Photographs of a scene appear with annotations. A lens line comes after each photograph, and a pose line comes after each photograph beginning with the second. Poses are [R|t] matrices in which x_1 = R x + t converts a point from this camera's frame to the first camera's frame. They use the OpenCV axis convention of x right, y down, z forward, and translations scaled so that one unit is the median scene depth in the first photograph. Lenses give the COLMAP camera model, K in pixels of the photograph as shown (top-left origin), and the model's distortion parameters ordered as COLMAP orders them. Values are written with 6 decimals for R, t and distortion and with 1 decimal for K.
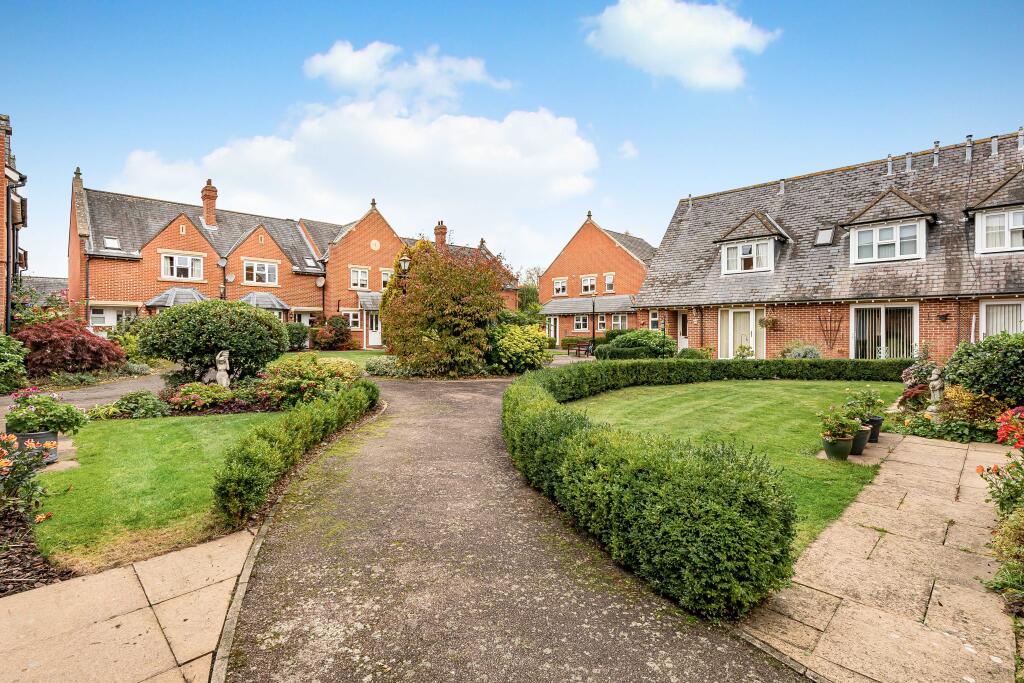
lens RADIAL K [[473.8, 0, 507.0], [0, 473.8, 331.4], [0, 0, 1]] dist [-0.002603, -0.000542]
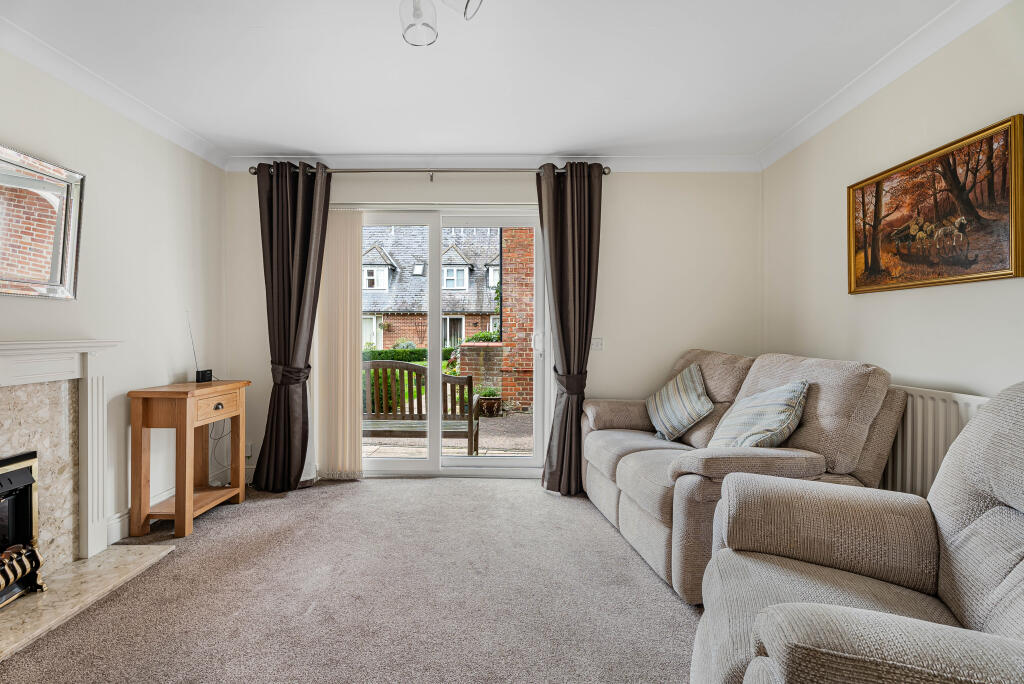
lens RADIAL K [[473.8, 0, 508.7], [0, 473.8, 334.5], [0, 0, 1]] dist [-0.002603, -0.000542]
pose [[0.716739, 0.001203, 0.697341, -0.191338], [-0.001474, 0.999999, -0.000210, 0.007060], [-0.697340, -0.000877, 0.716740, -0.309683]]
